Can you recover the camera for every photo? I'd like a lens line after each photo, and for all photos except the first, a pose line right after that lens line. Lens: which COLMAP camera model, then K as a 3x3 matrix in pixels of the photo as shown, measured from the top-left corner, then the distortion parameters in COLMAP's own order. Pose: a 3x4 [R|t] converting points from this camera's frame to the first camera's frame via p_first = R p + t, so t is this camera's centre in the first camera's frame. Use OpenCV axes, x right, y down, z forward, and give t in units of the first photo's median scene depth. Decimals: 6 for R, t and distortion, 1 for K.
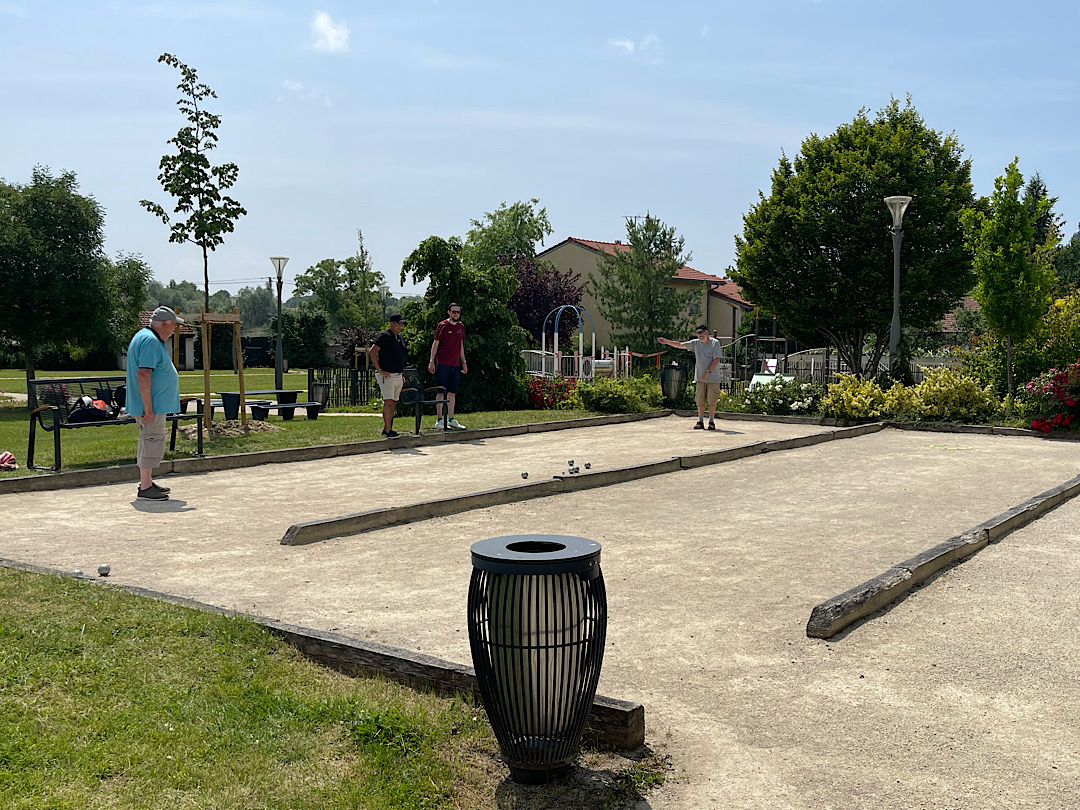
lens RADIAL K [[1094.1, 0, 540.0], [0, 1094.1, 405.0], [0, 0, 1]] dist [0.069647, -0.119345]
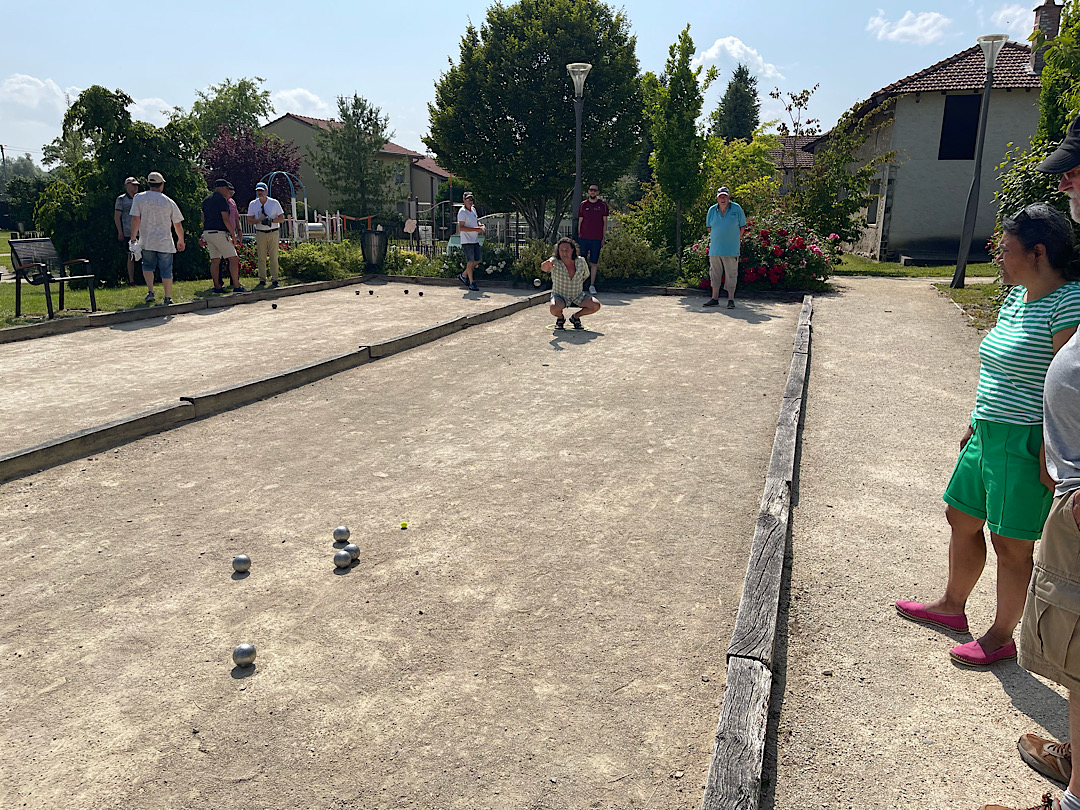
lens RADIAL K [[798.6, 0, 531.2], [0, 798.6, 405.8], [0, 0, 1]] dist [0.064232, -0.103365]
pose [[0.957830, -0.067589, 0.279273, 0.082066], [0.015097, 0.982436, 0.185986, -0.023114], [-0.286938, -0.173927, 0.942027, 0.423779]]
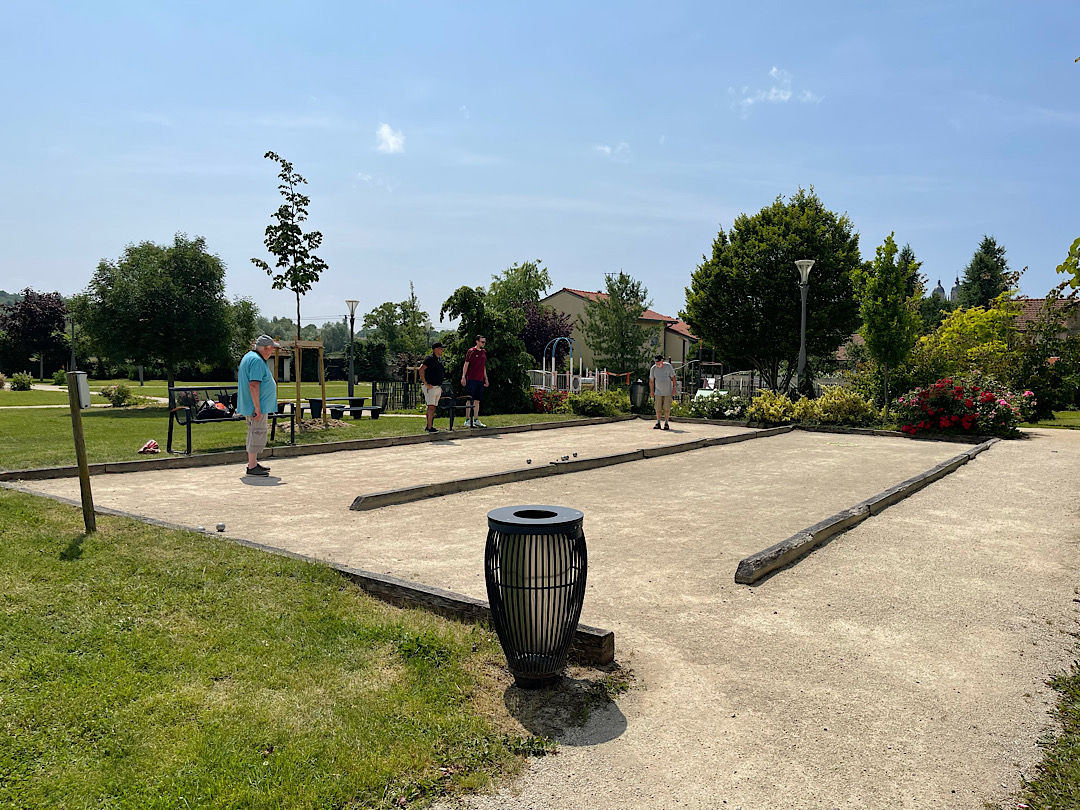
lens RADIAL K [[798.6, 0, 531.2], [0, 798.6, 405.8], [0, 0, 1]] dist [0.064232, -0.103365]
pose [[0.999864, 0.010690, -0.012574, 0.000741], [-0.010757, 0.999928, -0.005268, 0.000078], [0.012516, 0.005403, 0.999907, 0.002691]]
